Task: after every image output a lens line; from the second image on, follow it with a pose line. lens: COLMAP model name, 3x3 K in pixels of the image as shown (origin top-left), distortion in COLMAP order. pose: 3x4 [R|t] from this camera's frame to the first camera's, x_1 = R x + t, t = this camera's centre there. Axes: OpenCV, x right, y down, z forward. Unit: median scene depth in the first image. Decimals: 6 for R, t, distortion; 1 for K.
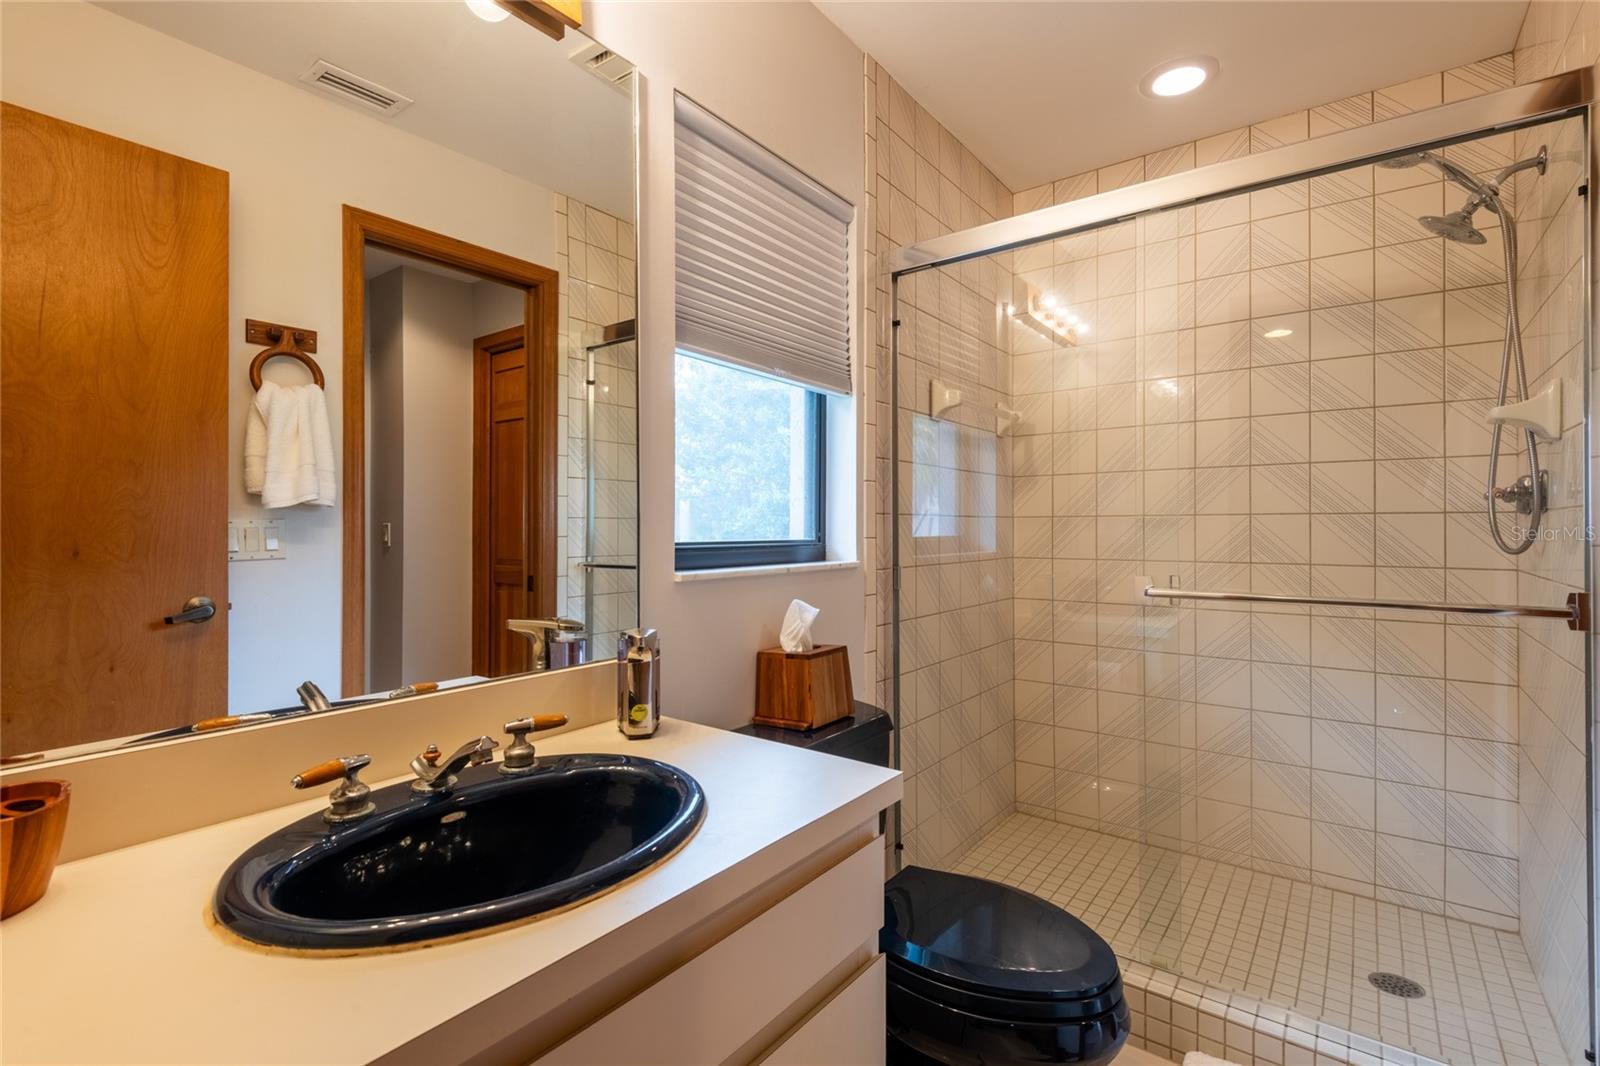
lens RADIAL K [[732.0, 0, 806.2], [0, 732.0, 529.2], [0, 0, 1]] dist [0.032950, -0.019128]
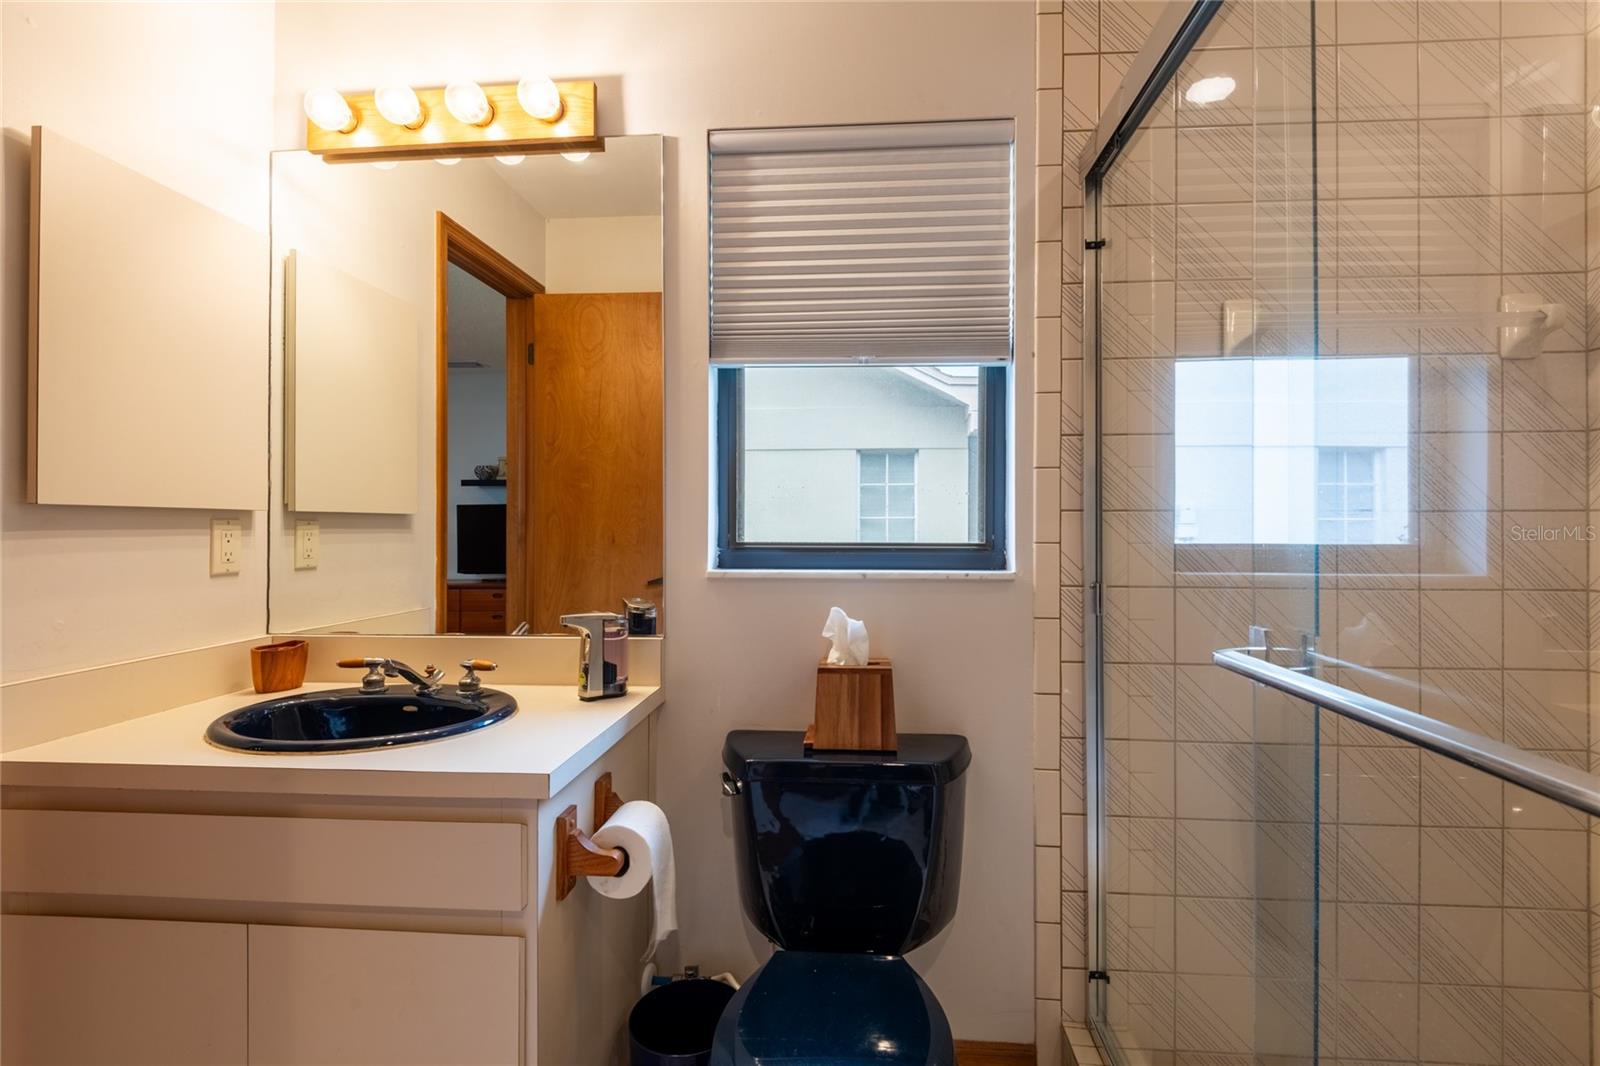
lens RADIAL K [[732.0, 0, 793.3], [0, 732.0, 519.9], [0, 0, 1]] dist [0.032950, -0.019128]
pose [[0.537996, -0.003724, -0.842939, 0.686005], [-0.003792, 0.999969, -0.006839, -0.006029], [0.842939, 0.006876, 0.537965, 0.435231]]
